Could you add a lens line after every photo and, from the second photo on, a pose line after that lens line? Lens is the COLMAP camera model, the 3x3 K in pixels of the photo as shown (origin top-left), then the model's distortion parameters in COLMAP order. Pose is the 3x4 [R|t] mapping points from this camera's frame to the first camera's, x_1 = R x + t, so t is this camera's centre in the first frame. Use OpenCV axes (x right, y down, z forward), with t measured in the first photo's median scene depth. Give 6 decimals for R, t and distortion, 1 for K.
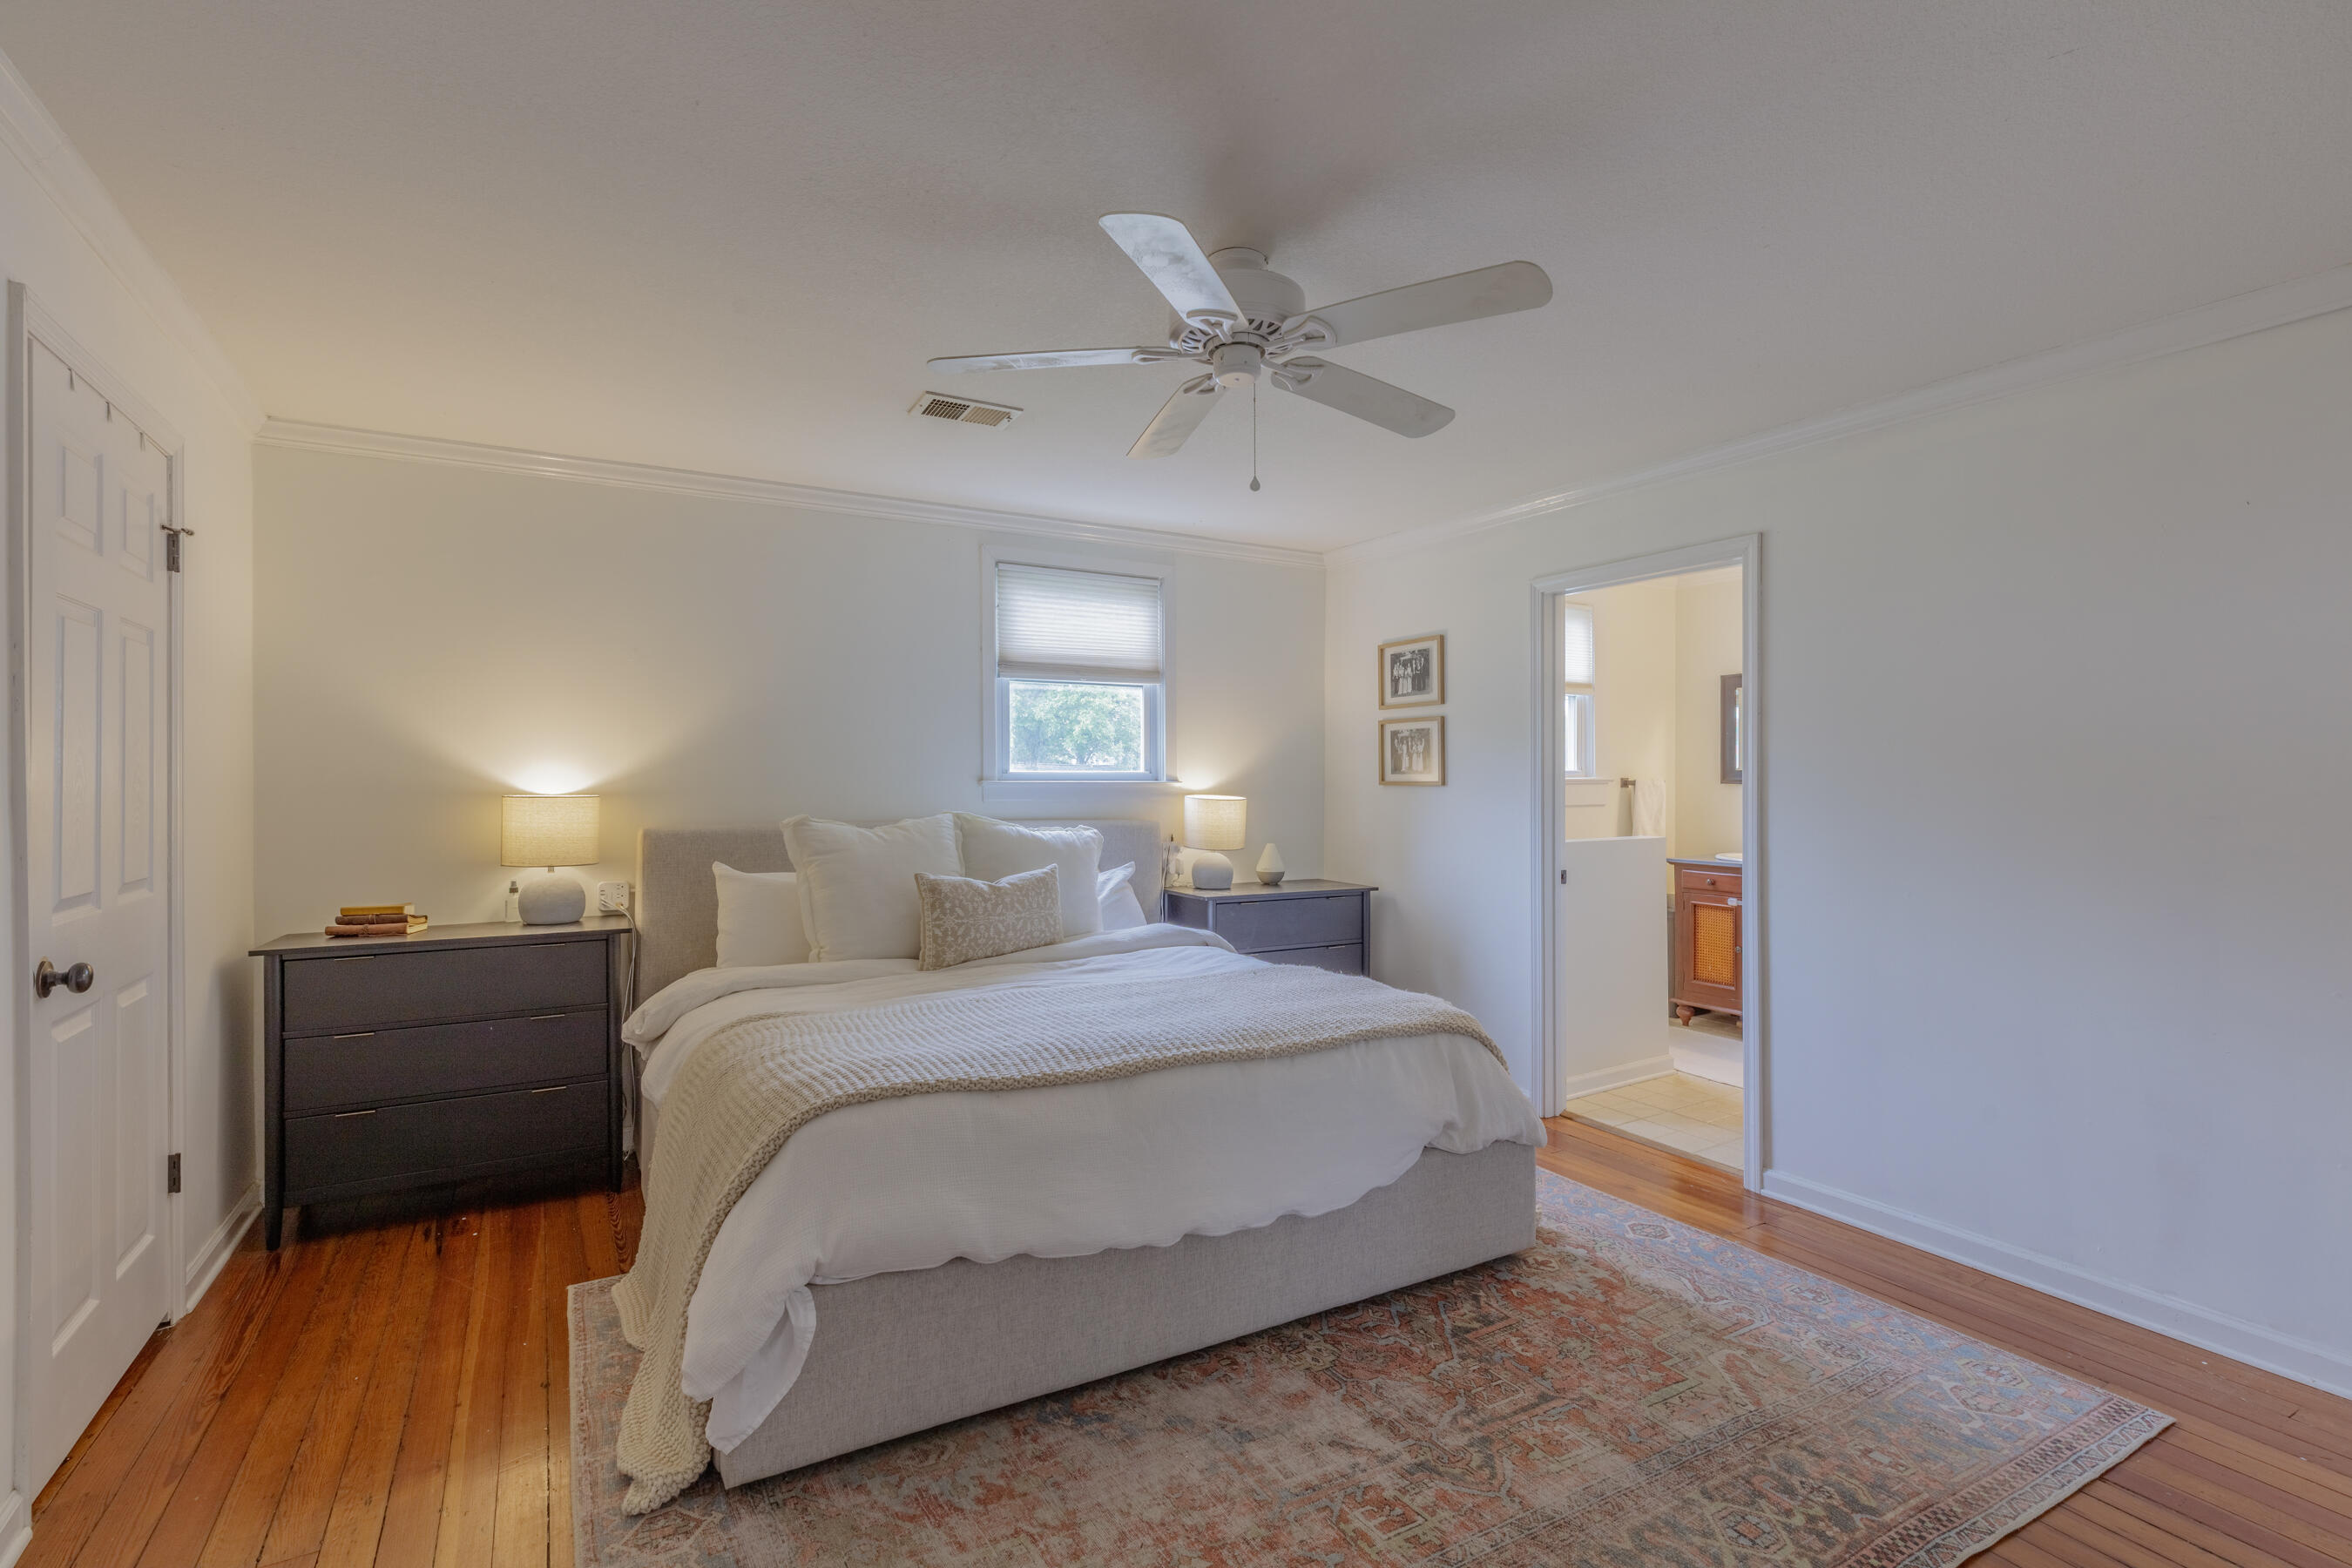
lens RADIAL K [[1044.1, 0, 1176.8], [0, 1044.1, 771.1], [0, 0, 1]] dist [0.004912, -0.000025]
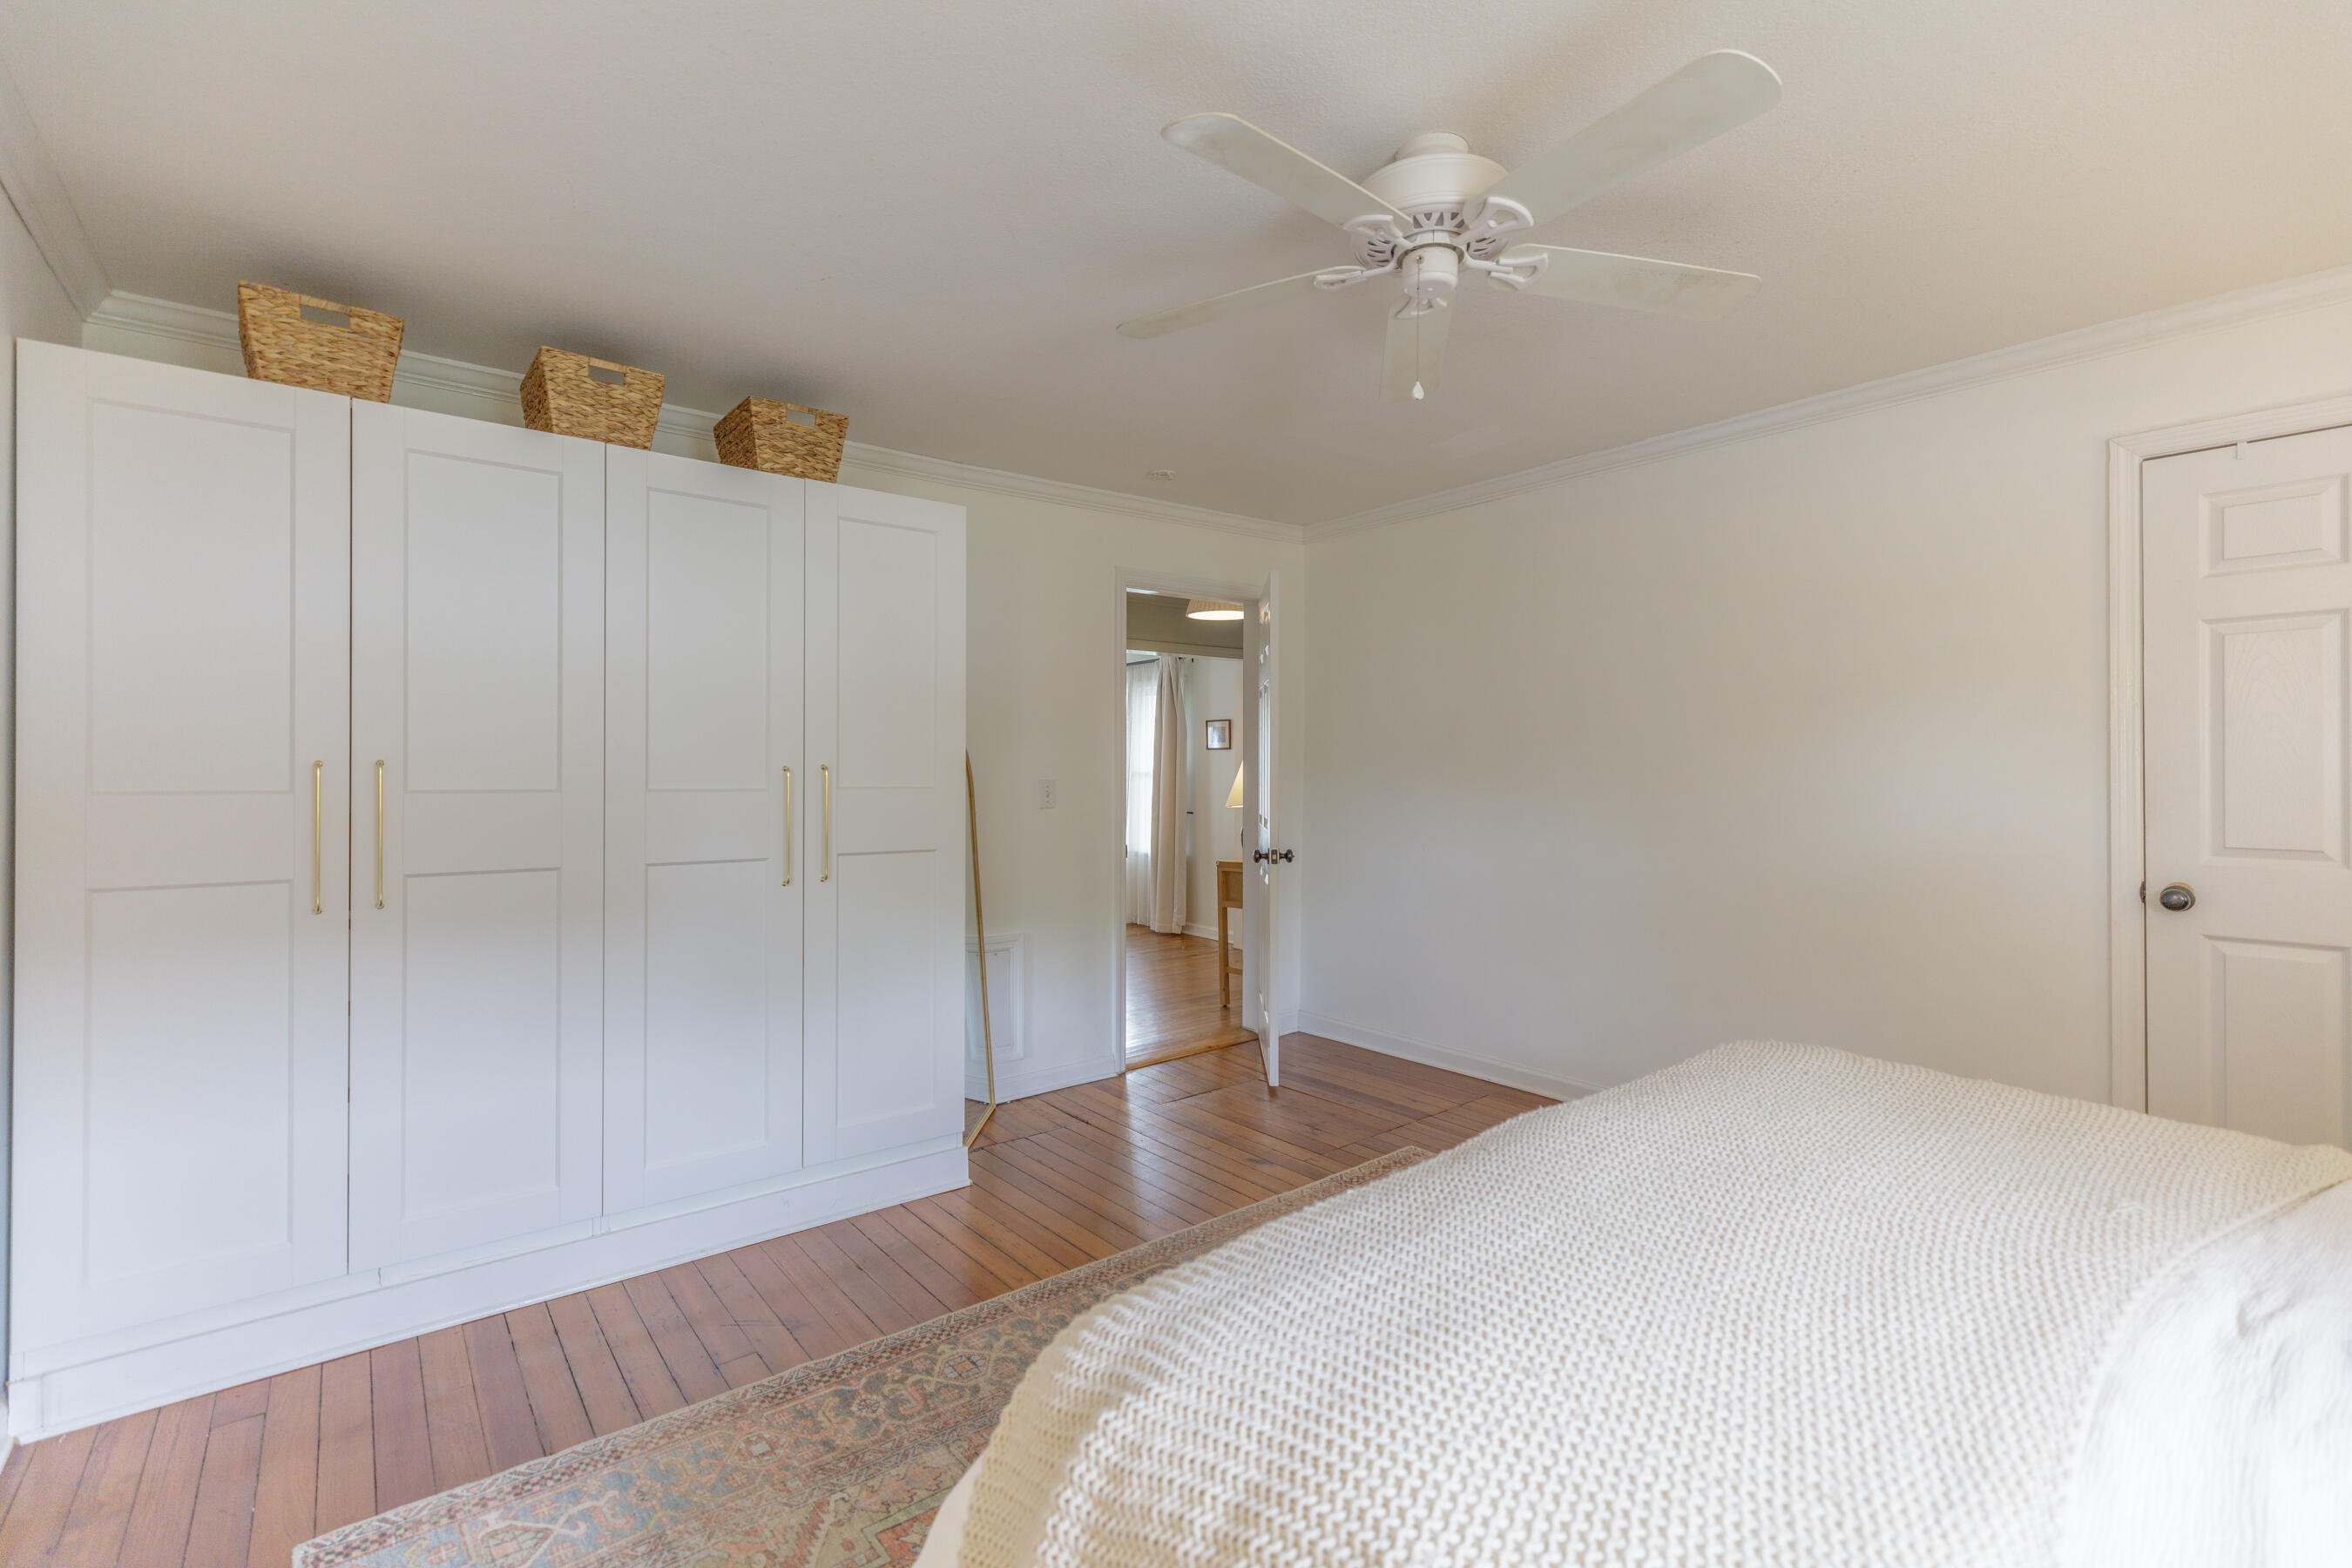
lens RADIAL K [[1044.1, 0, 1176.8], [0, 1044.1, 771.1], [0, 0, 1]] dist [0.004912, -0.000025]
pose [[-0.988658, -0.000304, -0.150185, 0.474278], [0.000779, 0.999974, -0.007150, 0.037324], [0.150183, -0.007186, -0.988632, 2.204645]]
